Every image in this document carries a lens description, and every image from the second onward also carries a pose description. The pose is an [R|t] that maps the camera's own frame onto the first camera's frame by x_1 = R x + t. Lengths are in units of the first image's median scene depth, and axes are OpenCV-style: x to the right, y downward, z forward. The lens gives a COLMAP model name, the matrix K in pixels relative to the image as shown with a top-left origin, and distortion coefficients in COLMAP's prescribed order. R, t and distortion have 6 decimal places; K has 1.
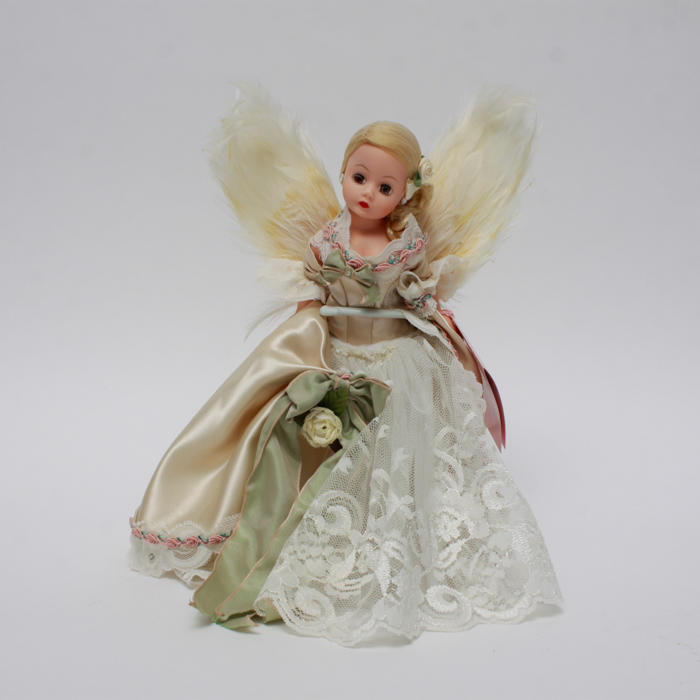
lens RADIAL K [[1574.5, 0, 349.2], [0, 1574.5, 350.0], [0, 0, 1]] dist [0.002365, 0.000000]
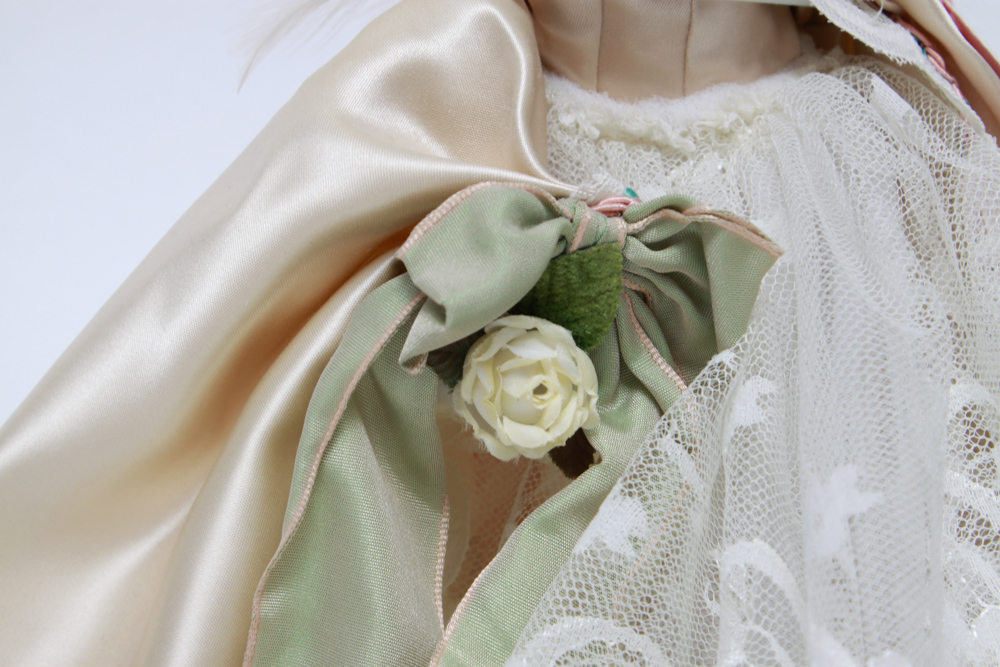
lens RADIAL K [[2801.6, 0, 501.7], [0, 2801.6, 333.5], [0, 0, 1]] dist [0.122353, 0.000000]
pose [[0.998671, -0.006451, 0.051127, -0.047080], [0.004332, 0.999131, 0.041448, 0.018881], [-0.051350, -0.041171, 0.997832, 0.505412]]
